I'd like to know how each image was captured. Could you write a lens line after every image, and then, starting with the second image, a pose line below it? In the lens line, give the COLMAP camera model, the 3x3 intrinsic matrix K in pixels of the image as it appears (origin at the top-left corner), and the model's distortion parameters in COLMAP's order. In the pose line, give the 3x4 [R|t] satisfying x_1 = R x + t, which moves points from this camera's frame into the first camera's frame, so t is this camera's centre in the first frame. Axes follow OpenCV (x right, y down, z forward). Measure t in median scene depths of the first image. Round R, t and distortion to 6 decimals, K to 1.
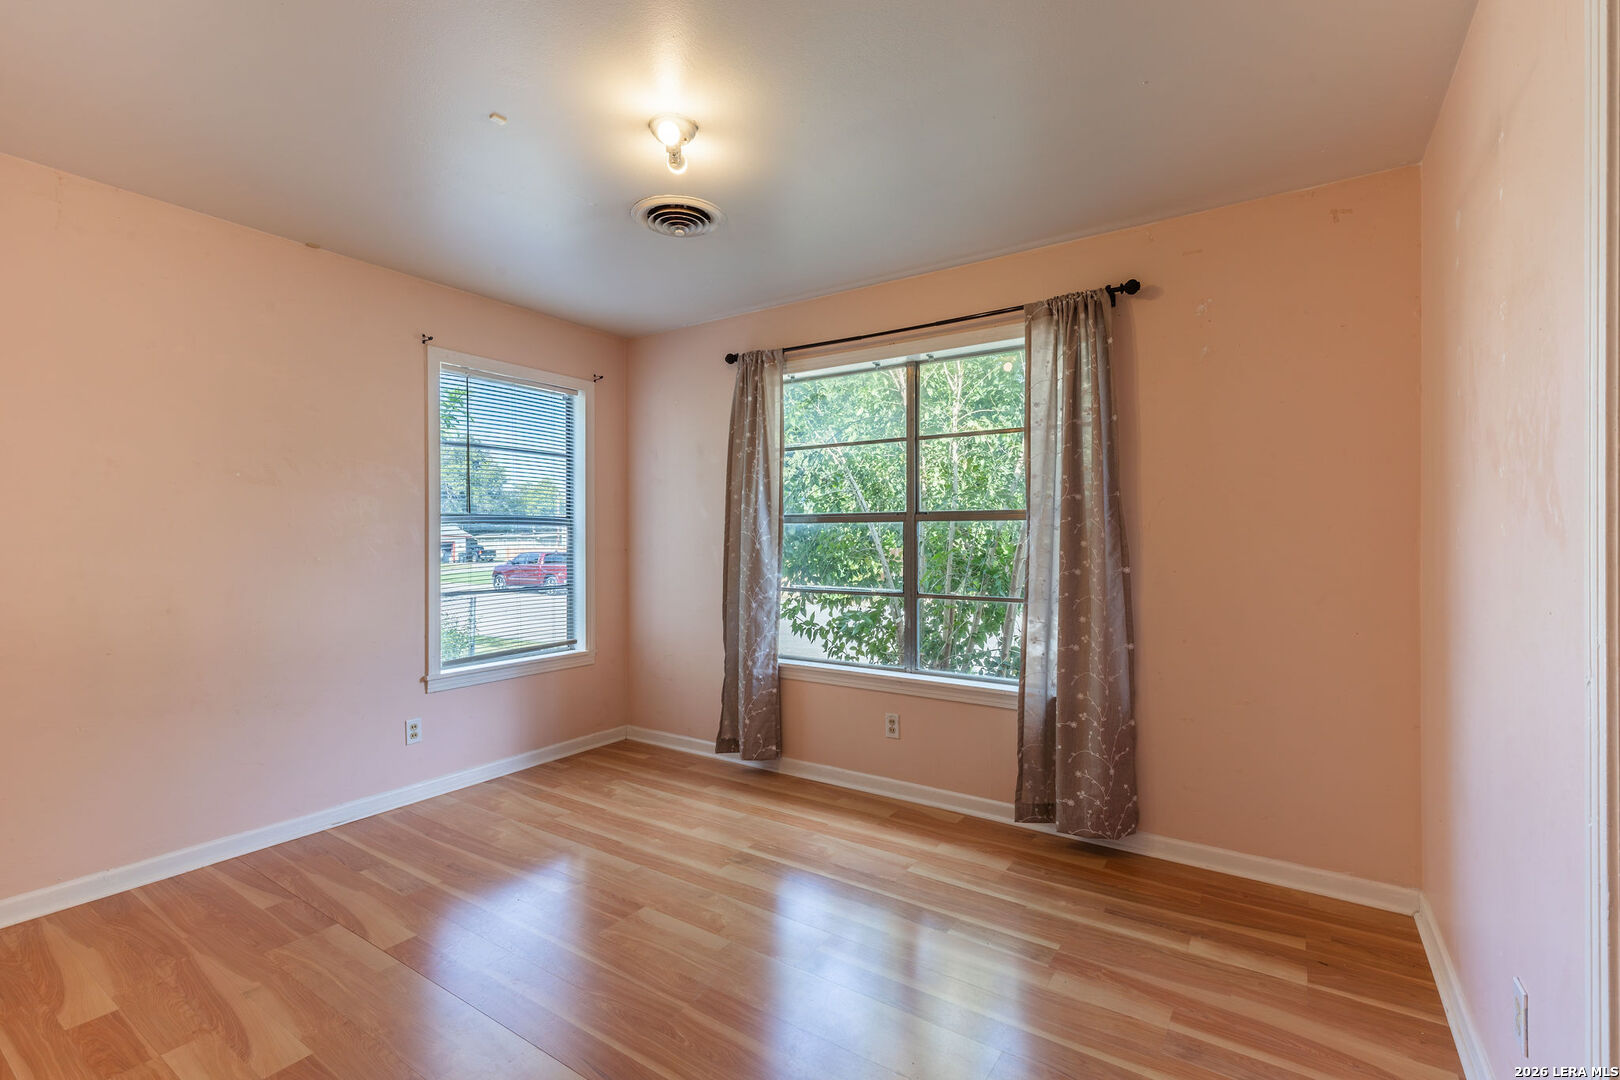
lens RADIAL K [[744.7, 0, 810.0], [0, 744.7, 540.0], [0, 0, 1]] dist [0.000921, -0.000048]
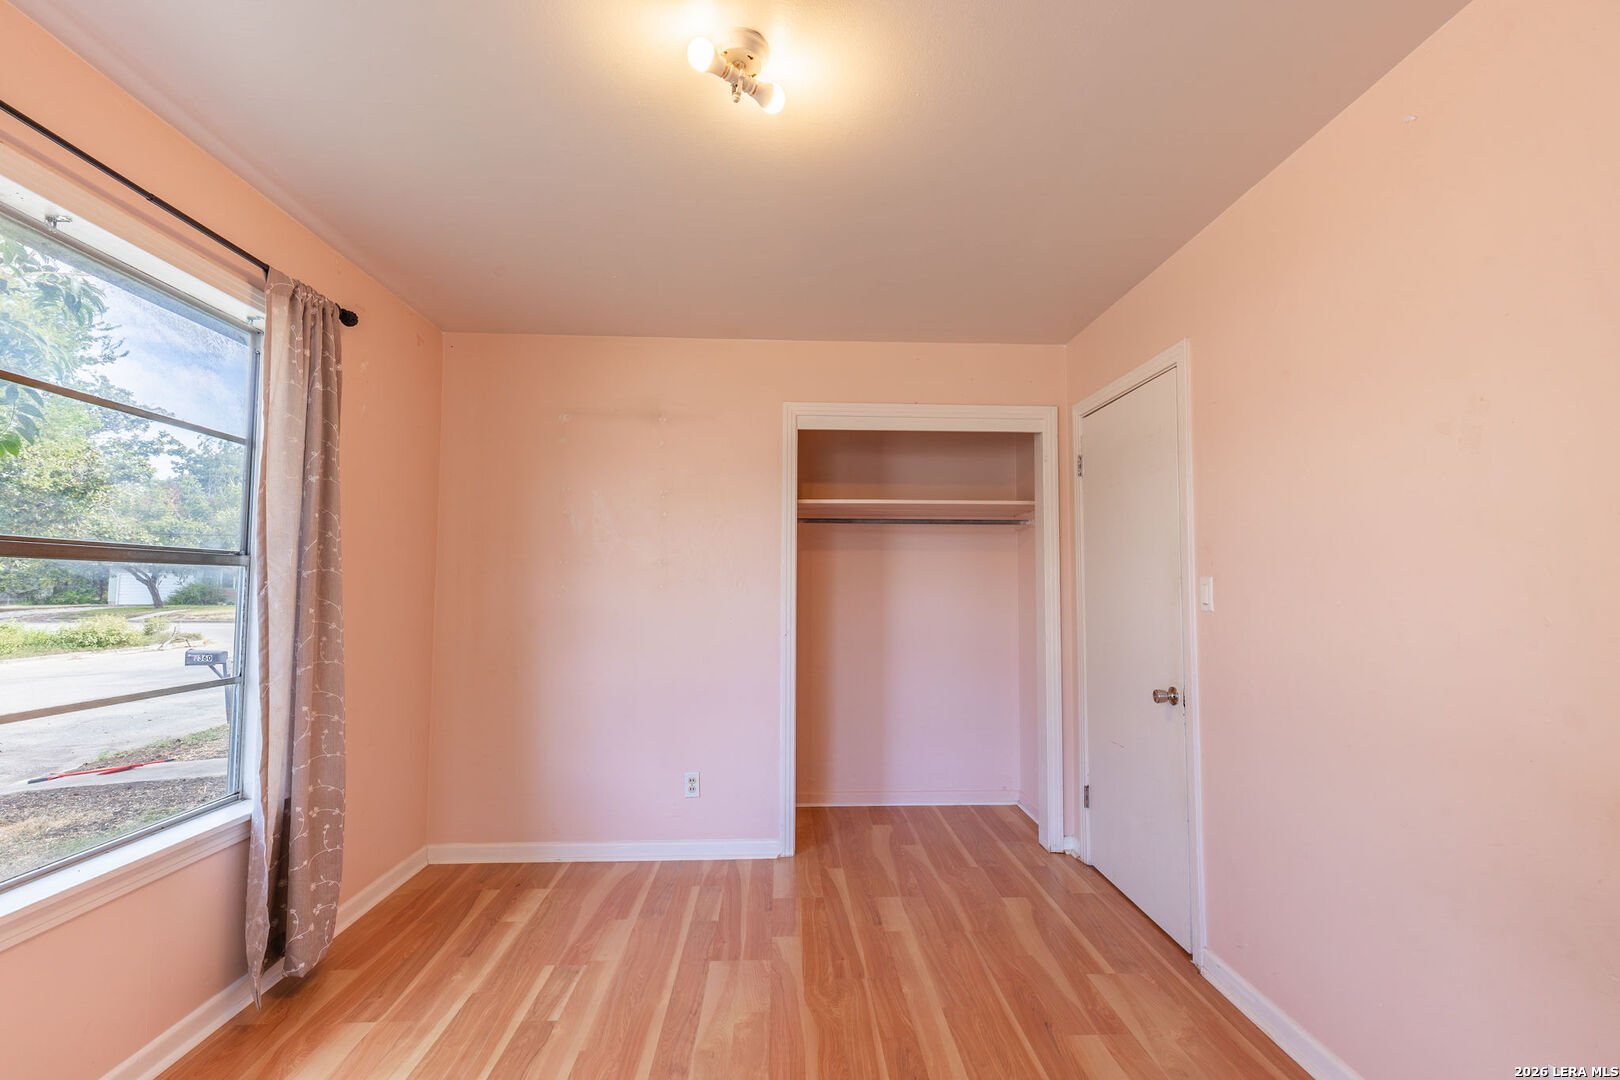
lens RADIAL K [[730.6, 0, 817.7], [0, 730.6, 544.2], [0, 0, 1]] dist [0.001533, -0.000643]
pose [[-0.606517, 0.046380, 0.793717, -0.740662], [0.003194, 0.998431, -0.055902, -0.009921], [-0.795064, -0.031370, -0.605713, 1.280469]]
